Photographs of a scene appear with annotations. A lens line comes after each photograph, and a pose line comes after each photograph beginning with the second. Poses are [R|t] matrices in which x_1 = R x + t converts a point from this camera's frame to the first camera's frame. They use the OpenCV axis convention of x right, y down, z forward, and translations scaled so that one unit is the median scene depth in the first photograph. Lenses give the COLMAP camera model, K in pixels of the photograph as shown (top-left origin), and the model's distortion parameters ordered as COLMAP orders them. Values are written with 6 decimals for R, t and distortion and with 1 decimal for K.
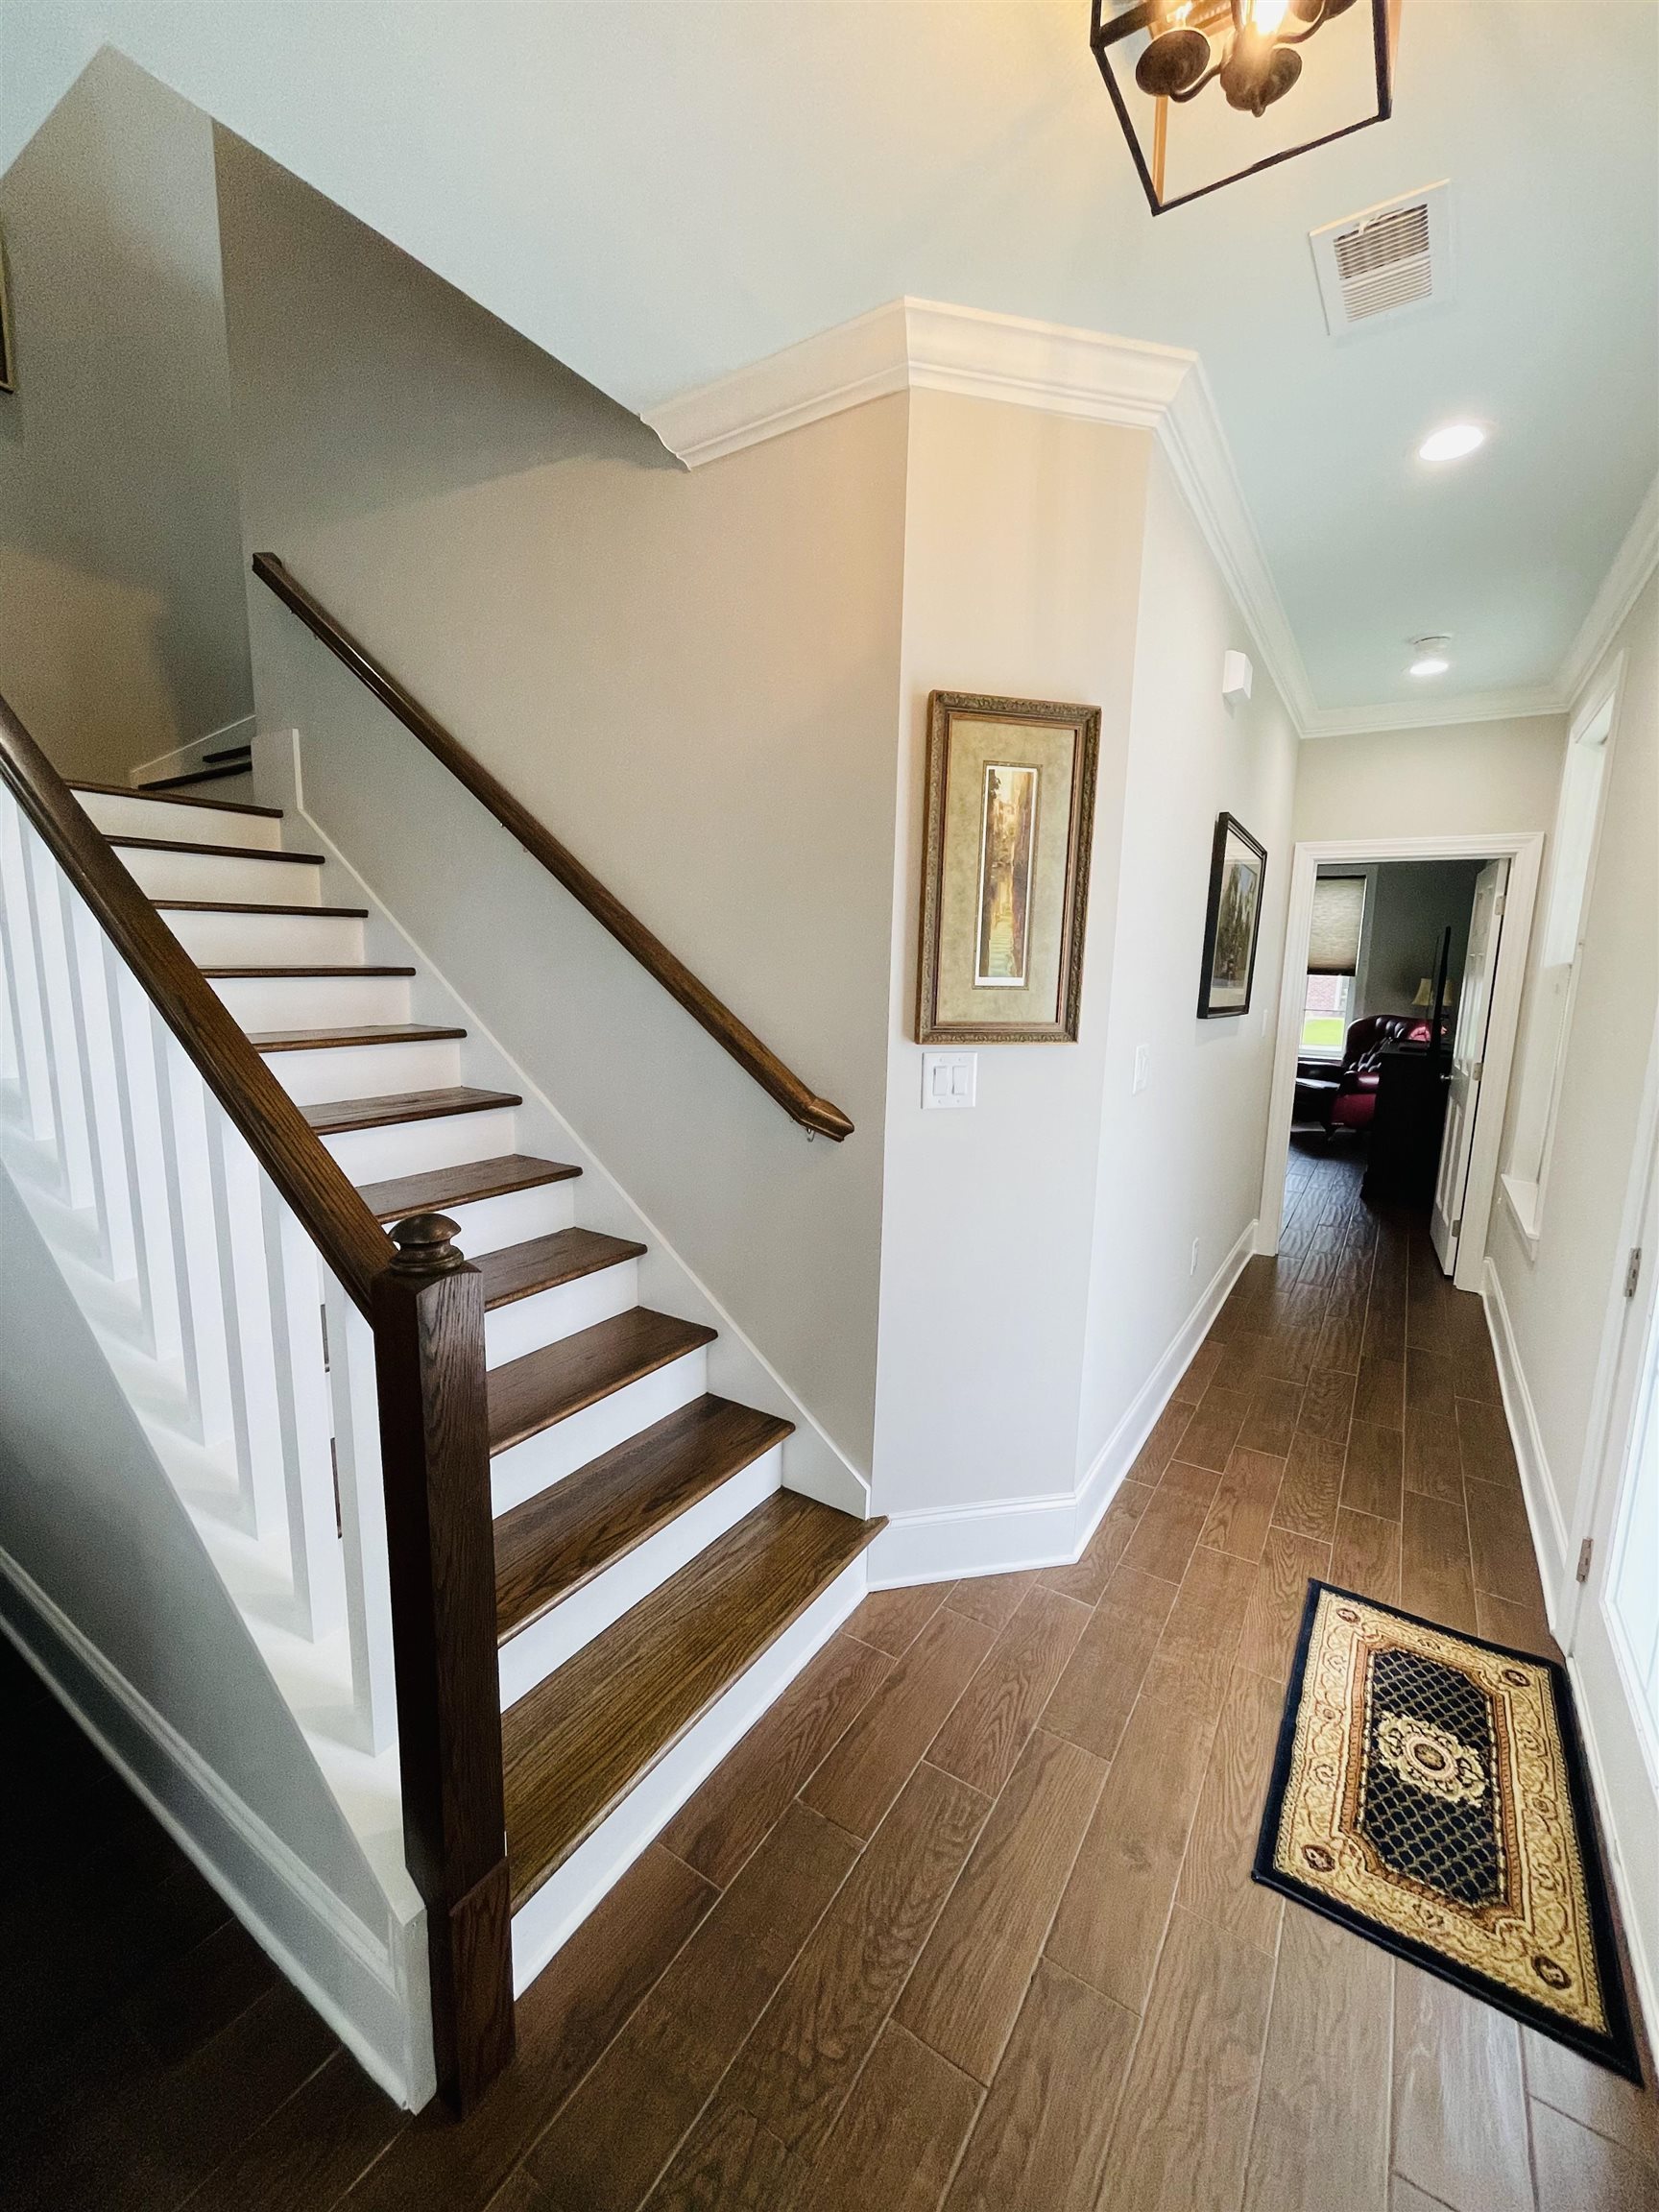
lens RADIAL K [[894.8, 0, 822.5], [0, 894.8, 1101.6], [0, 0, 1]] dist [-0.003757, -0.000277]
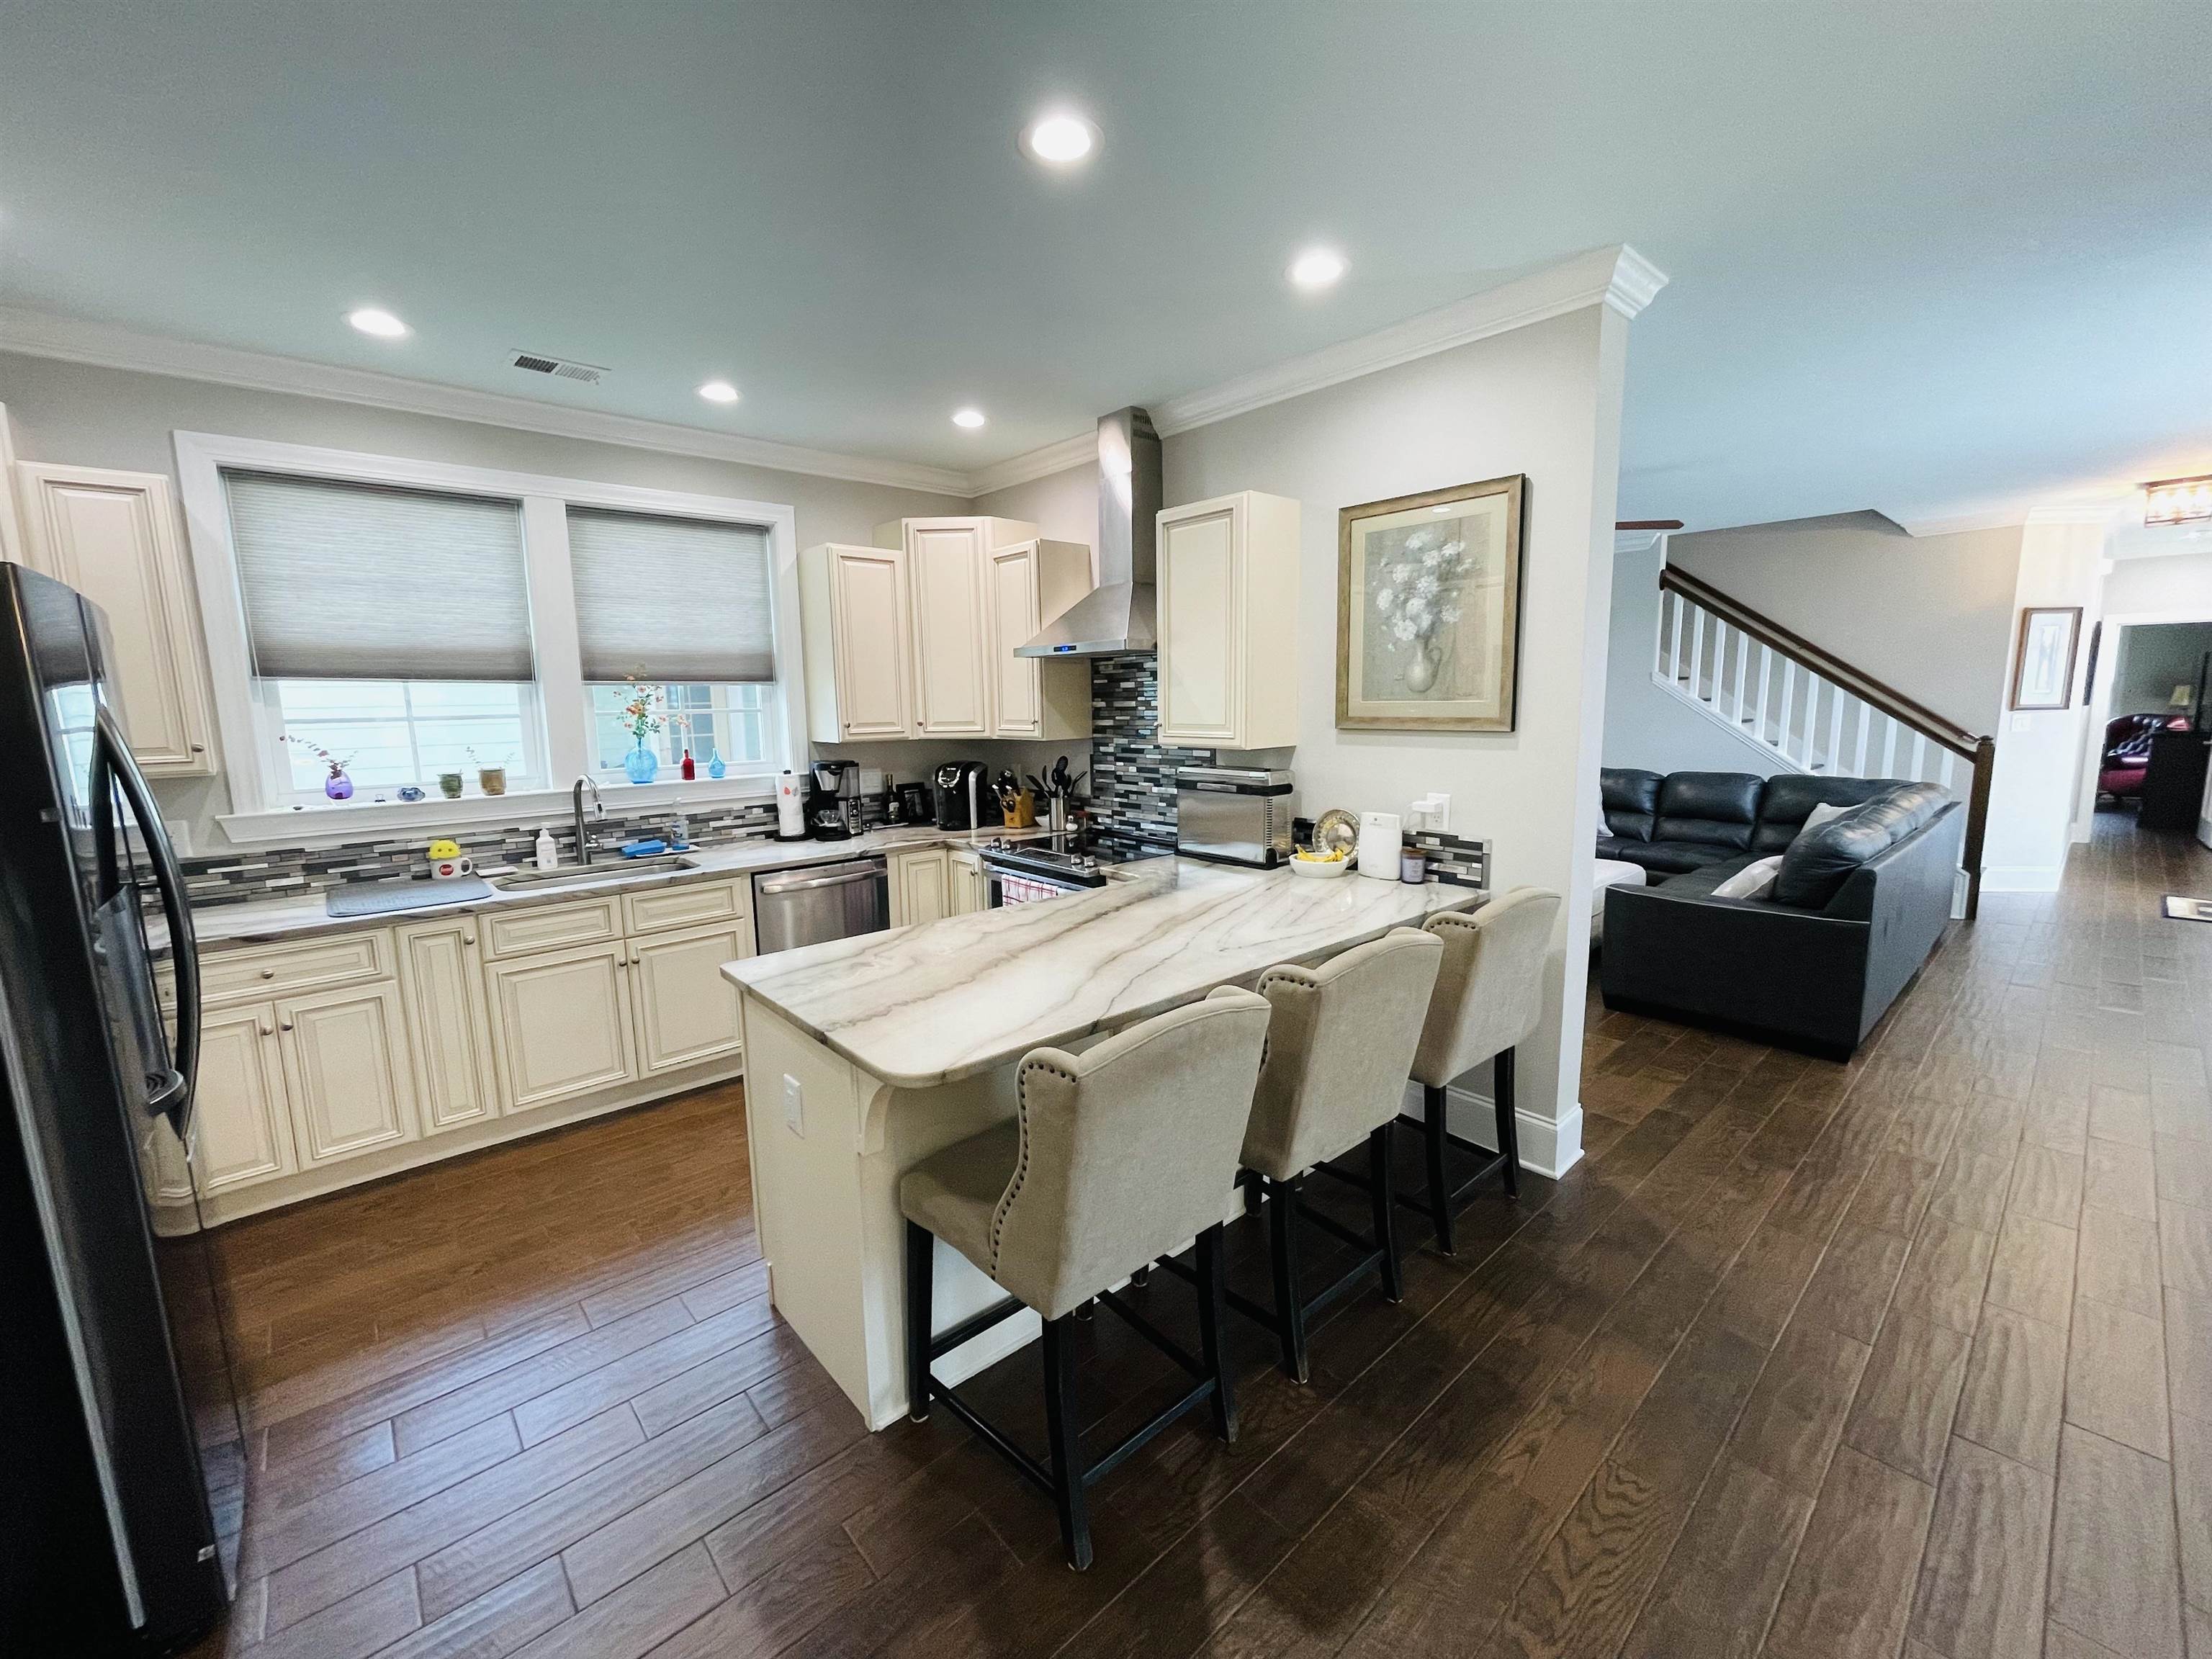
lens RADIAL K [[894.8, 0, 1097.7], [0, 894.8, 829.4], [0, 0, 1]] dist [-0.003757, -0.000277]
pose [[0.963047, -0.000984, -0.269331, -1.105034], [-0.002403, 0.999922, -0.012244, 0.205341], [0.269322, 0.012439, 0.962970, -1.497192]]
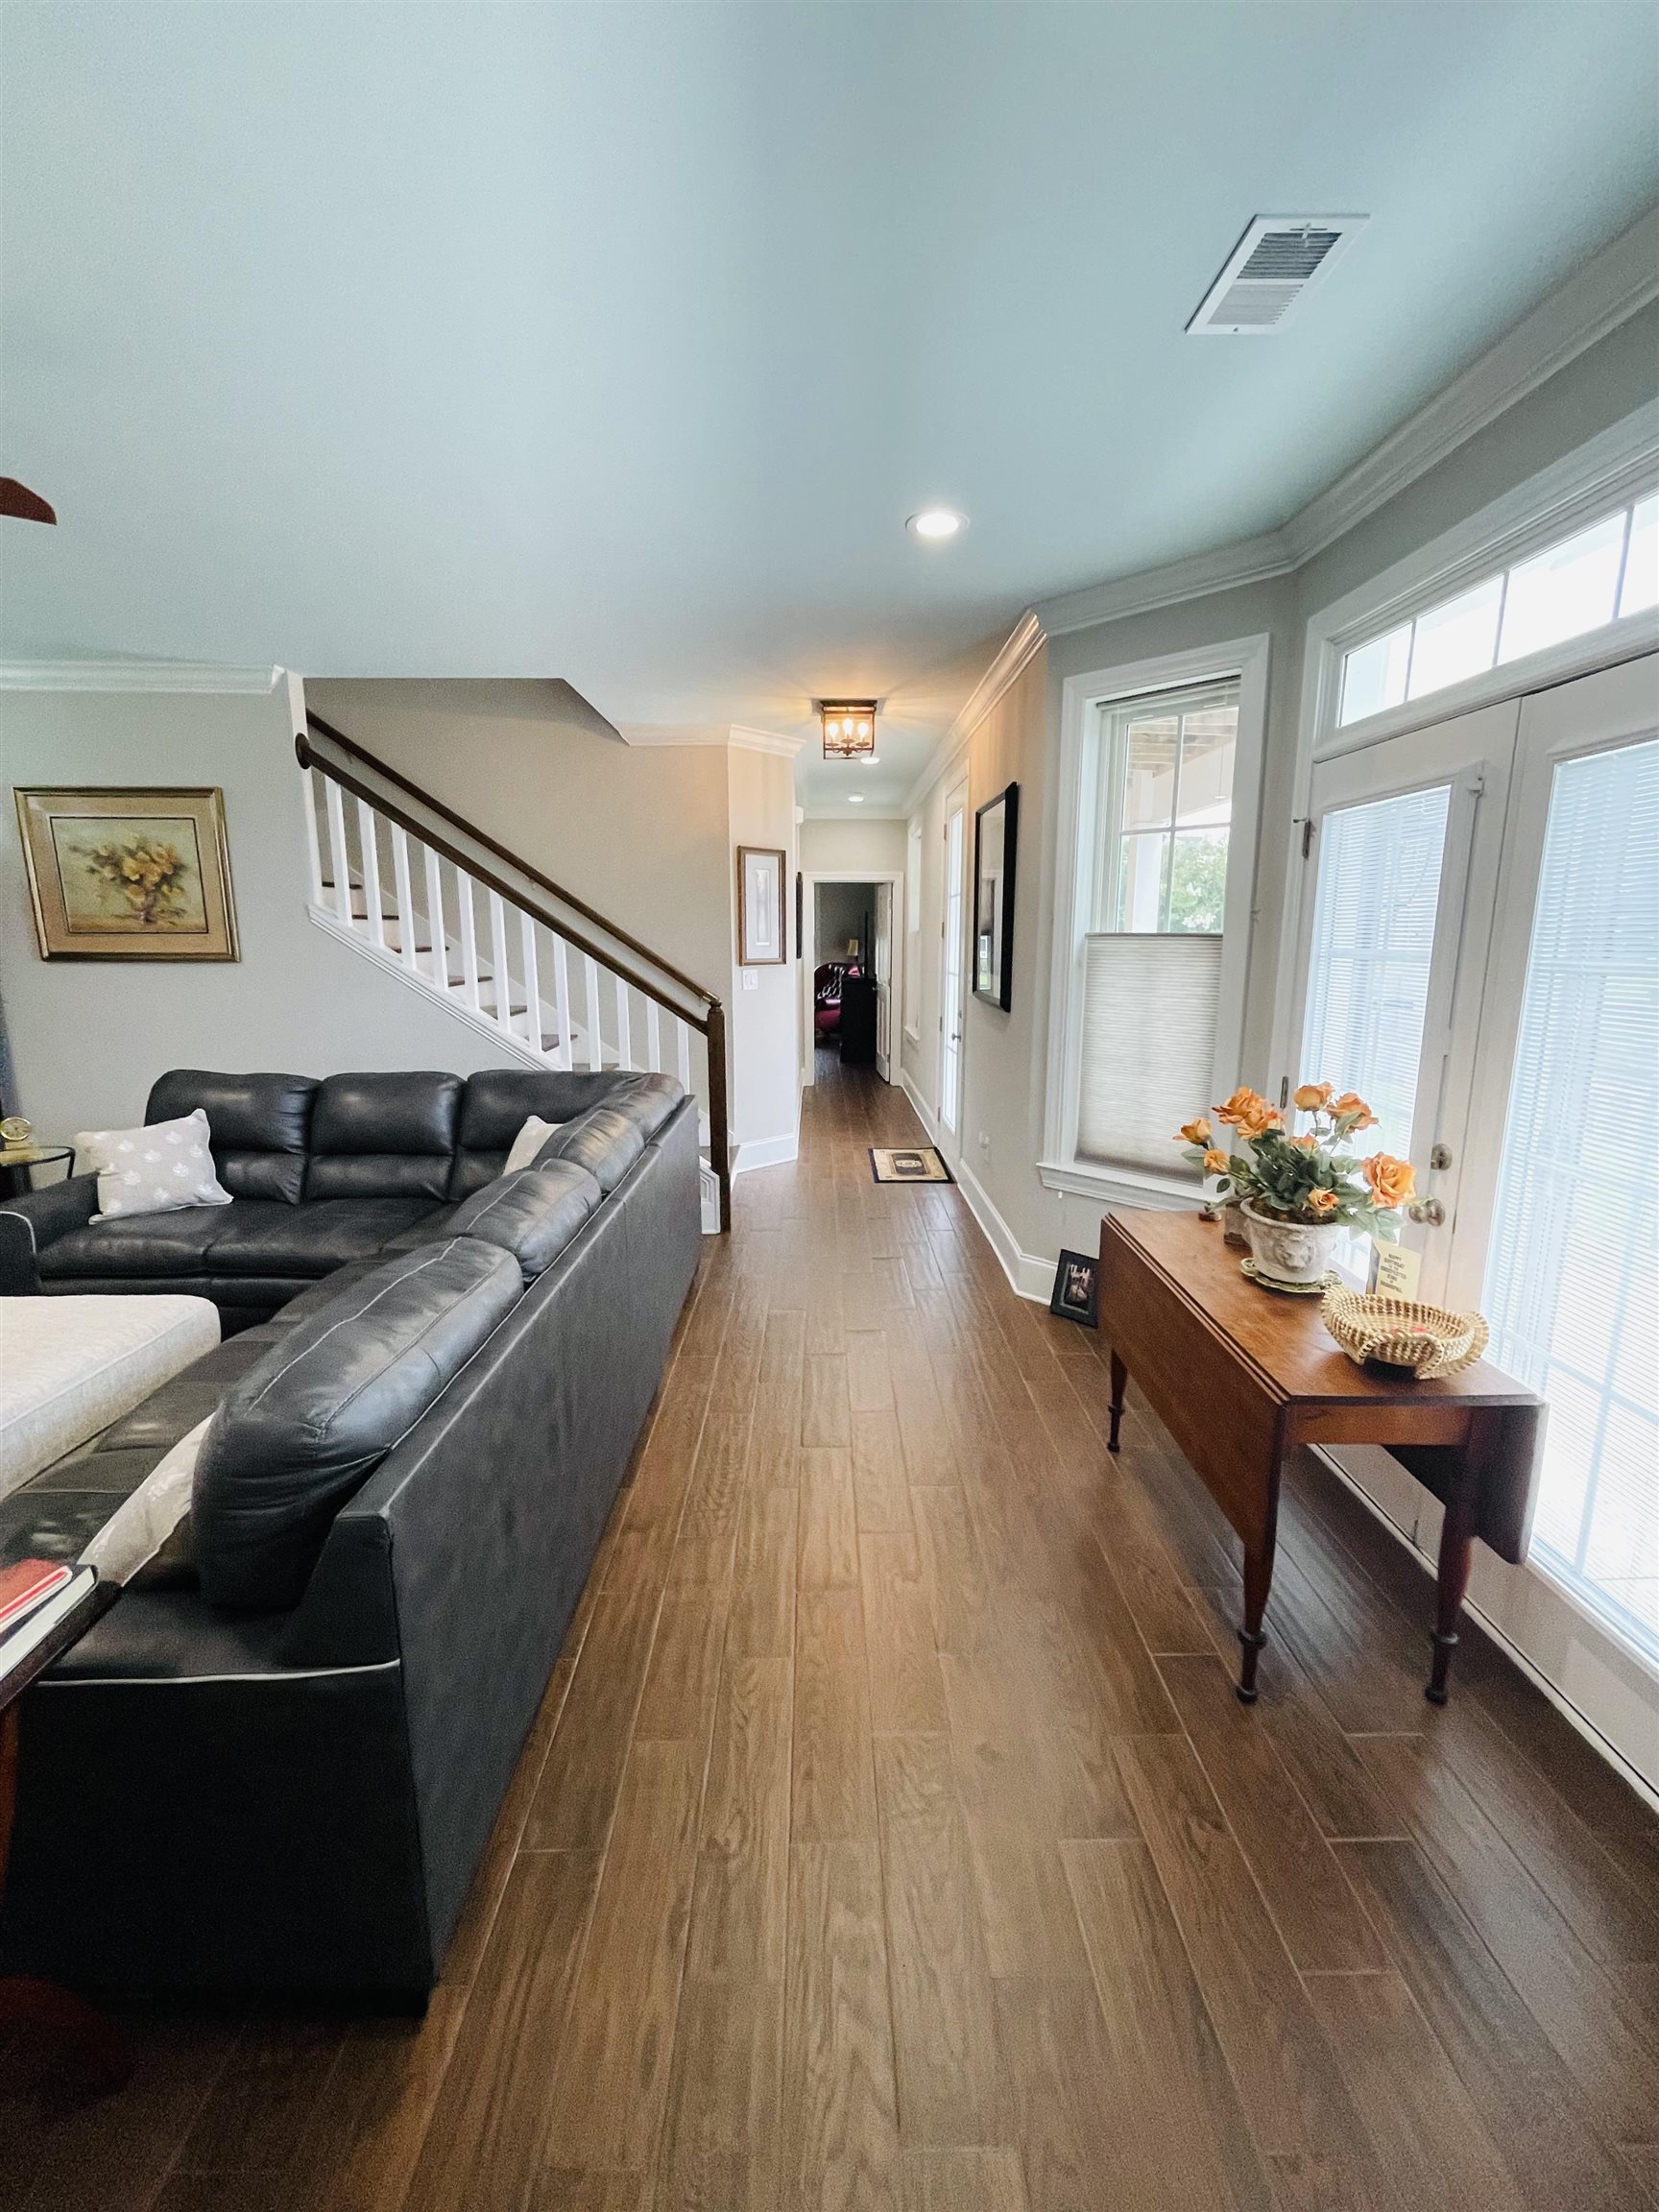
lens RADIAL K [[894.8, 0, 838.5], [0, 894.8, 1102.6], [0, 0, 1]] dist [-0.003757, -0.000277]
pose [[0.823608, -0.123786, 0.553487, -0.623776], [0.104168, 0.992306, 0.066922, 0.101852], [-0.557512, 0.002538, 0.830165, -0.753601]]
